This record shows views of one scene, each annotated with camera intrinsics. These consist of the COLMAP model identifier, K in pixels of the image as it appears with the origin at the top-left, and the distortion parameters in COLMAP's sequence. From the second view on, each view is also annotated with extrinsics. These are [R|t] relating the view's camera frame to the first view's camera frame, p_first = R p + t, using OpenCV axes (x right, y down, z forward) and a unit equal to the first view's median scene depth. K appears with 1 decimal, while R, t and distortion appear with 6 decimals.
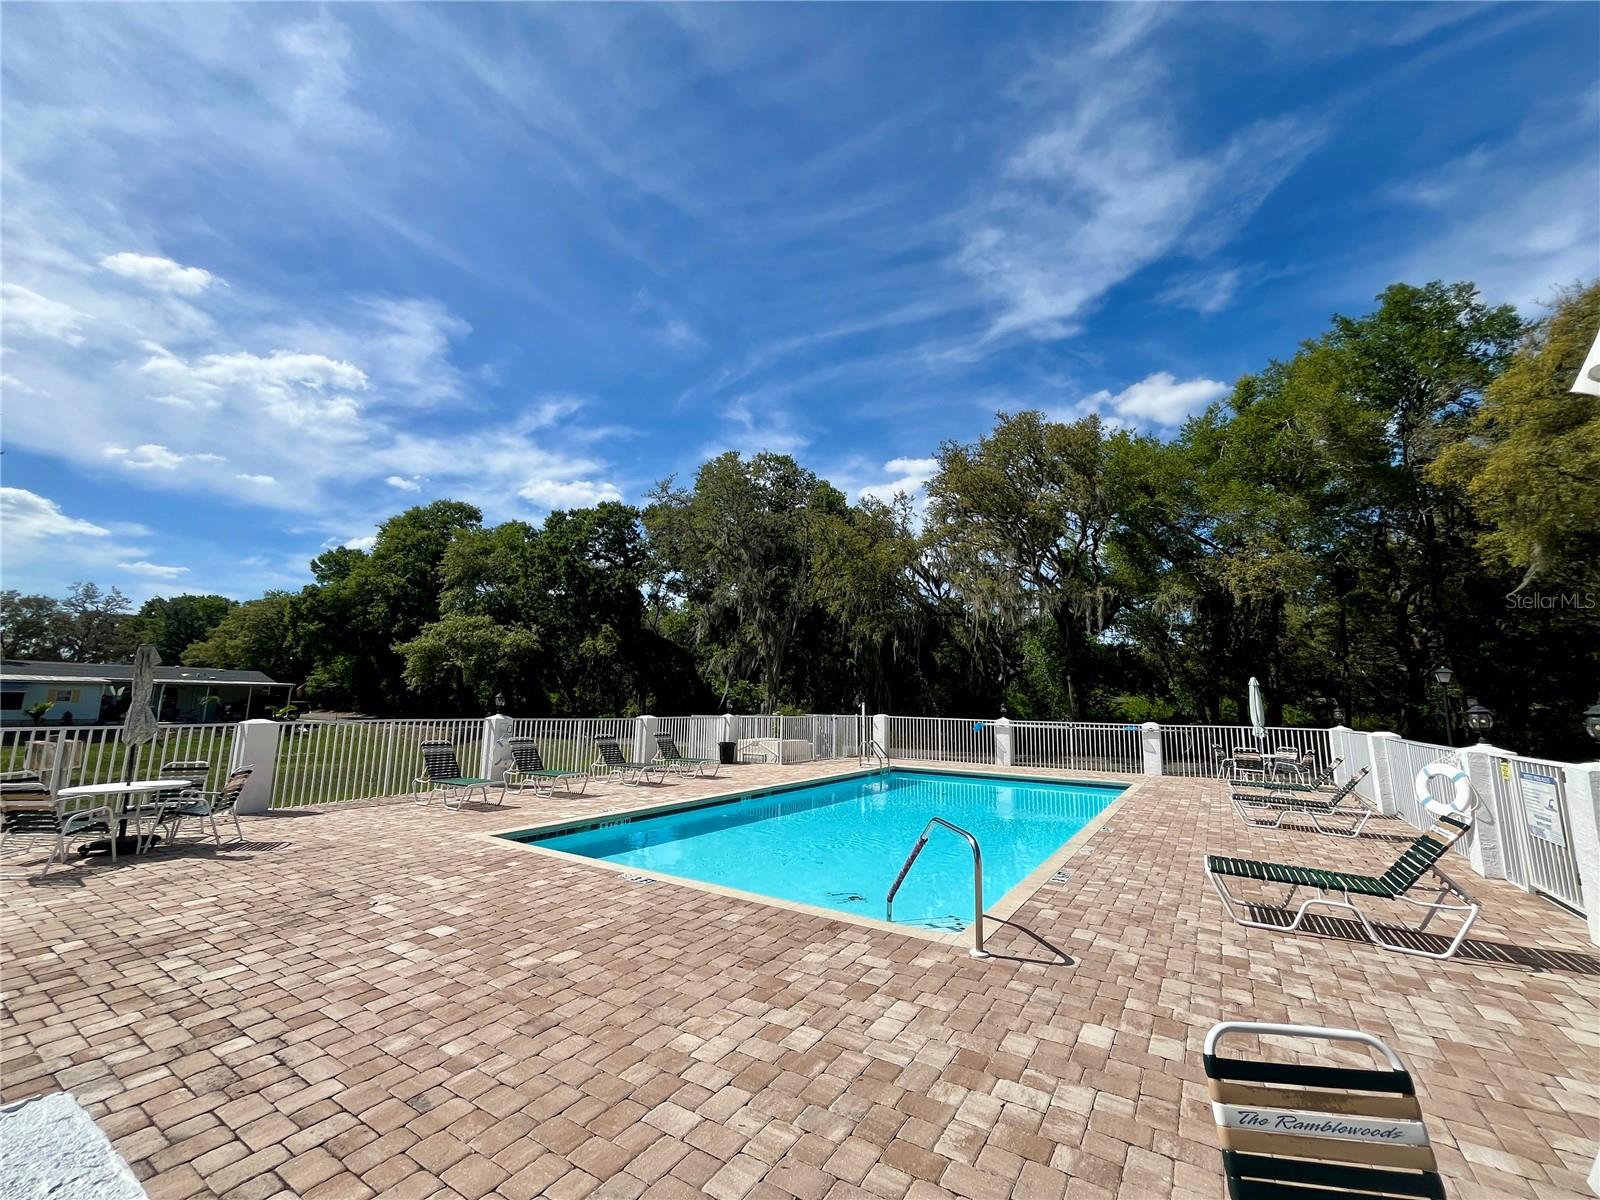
lens RADIAL K [[647.9, 0, 795.8], [0, 647.9, 603.4], [0, 0, 1]] dist [-0.004742, 0.000519]
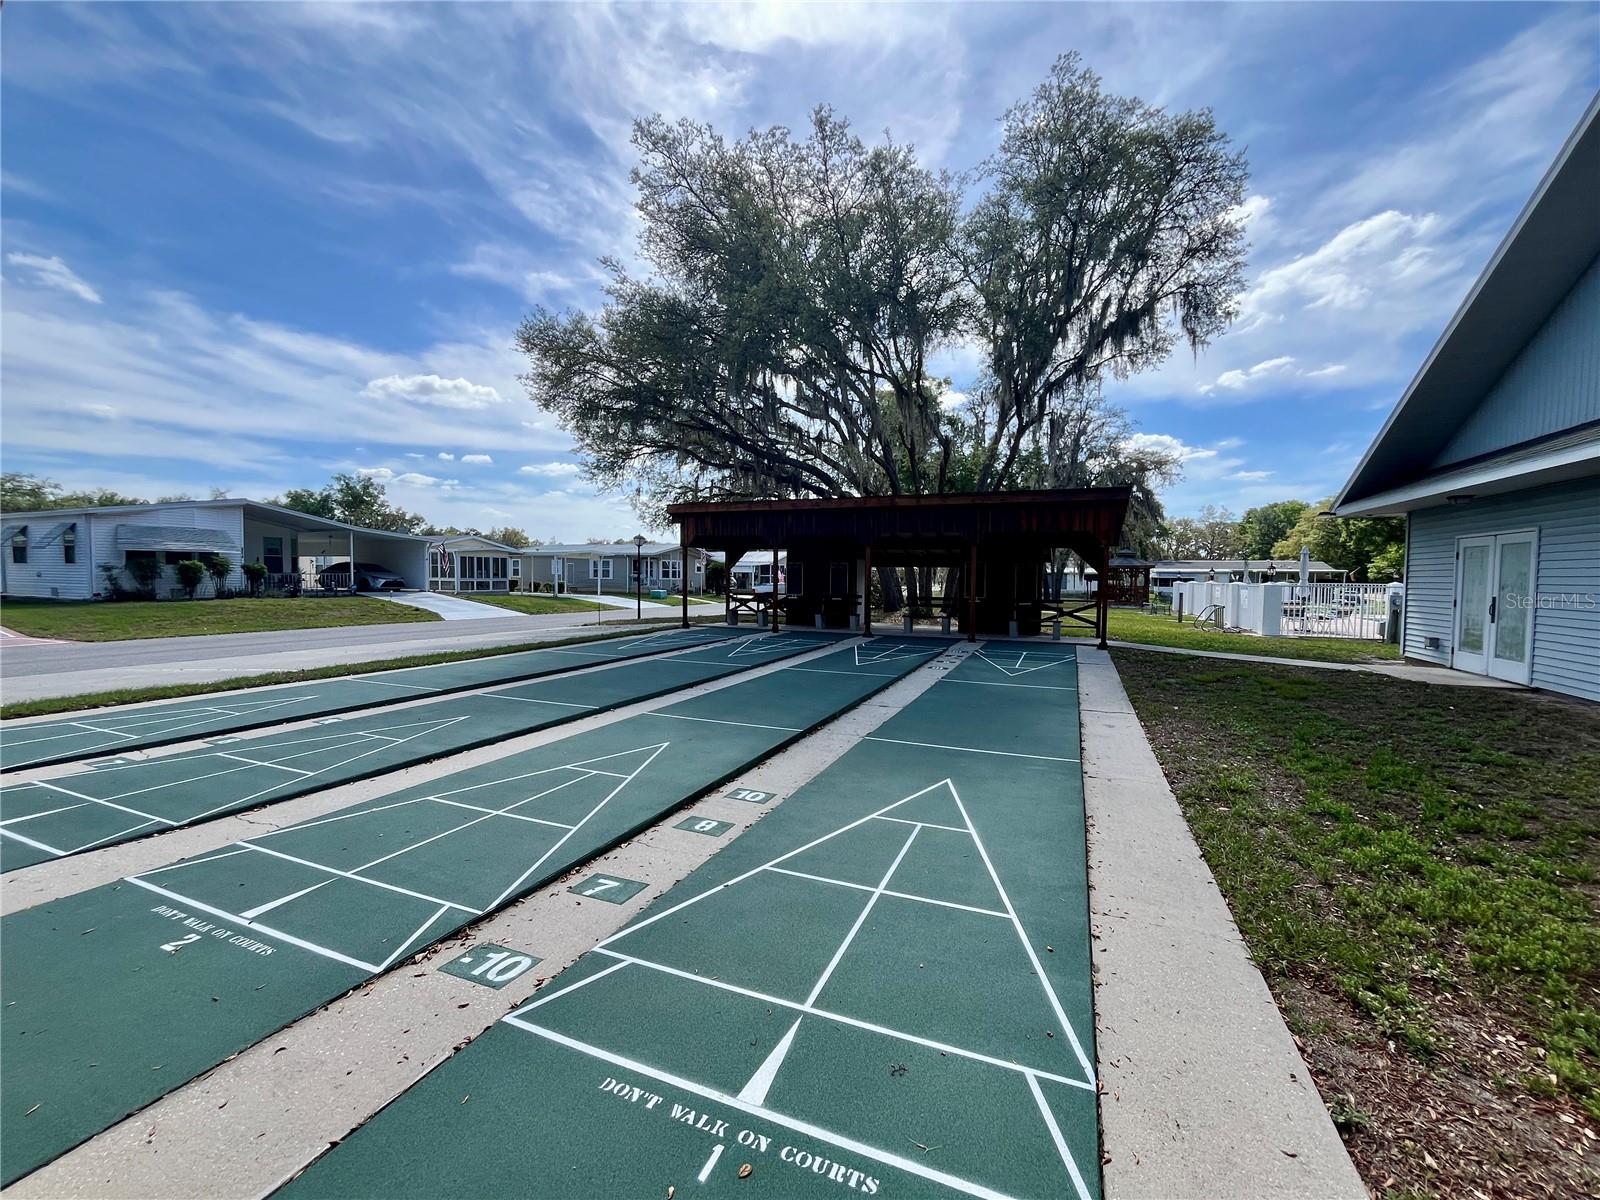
lens RADIAL K [[647.9, 0, 798.1], [0, 647.9, 611.3], [0, 0, 1]] dist [-0.004742, 0.000519]
pose [[0.170669, 0.038697, -0.984568, 0.190075], [0.146010, 0.987204, 0.064111, -0.023753], [0.974450, -0.154699, 0.162835, -0.179777]]
